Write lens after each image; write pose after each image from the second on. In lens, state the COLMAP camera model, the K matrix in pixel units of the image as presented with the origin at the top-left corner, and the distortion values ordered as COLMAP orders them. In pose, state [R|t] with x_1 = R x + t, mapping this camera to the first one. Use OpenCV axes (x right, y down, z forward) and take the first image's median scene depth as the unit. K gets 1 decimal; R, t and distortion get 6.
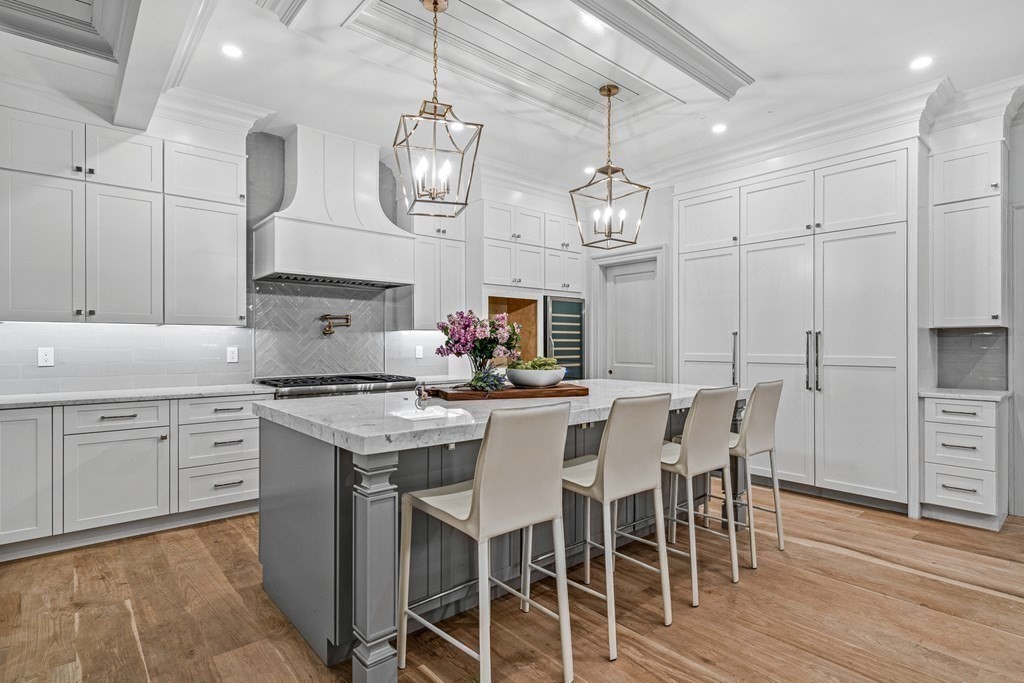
lens RADIAL K [[518.4, 0, 518.5], [0, 518.4, 340.7], [0, 0, 1]] dist [0.007088, 0.000650]
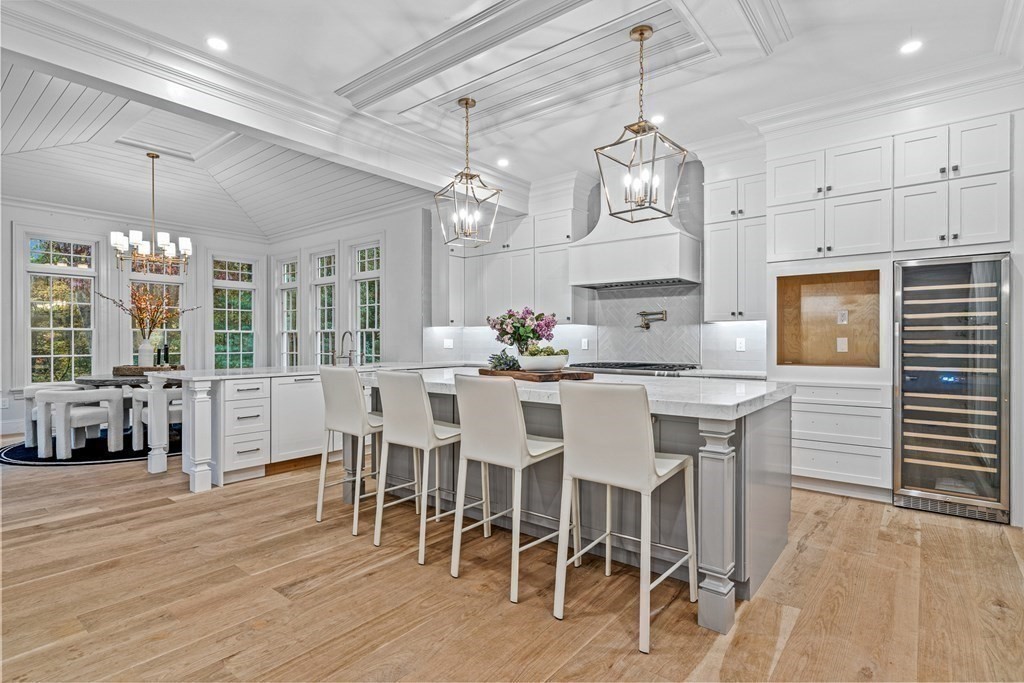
lens RADIAL K [[518.4, 0, 518.7], [0, 518.4, 342.7], [0, 0, 1]] dist [0.007088, 0.000650]
pose [[0.175745, 0.006352, -0.984415, 0.780137], [0.005434, 0.999958, 0.007422, 0.011334], [0.984421, -0.006654, 0.175703, 0.521323]]
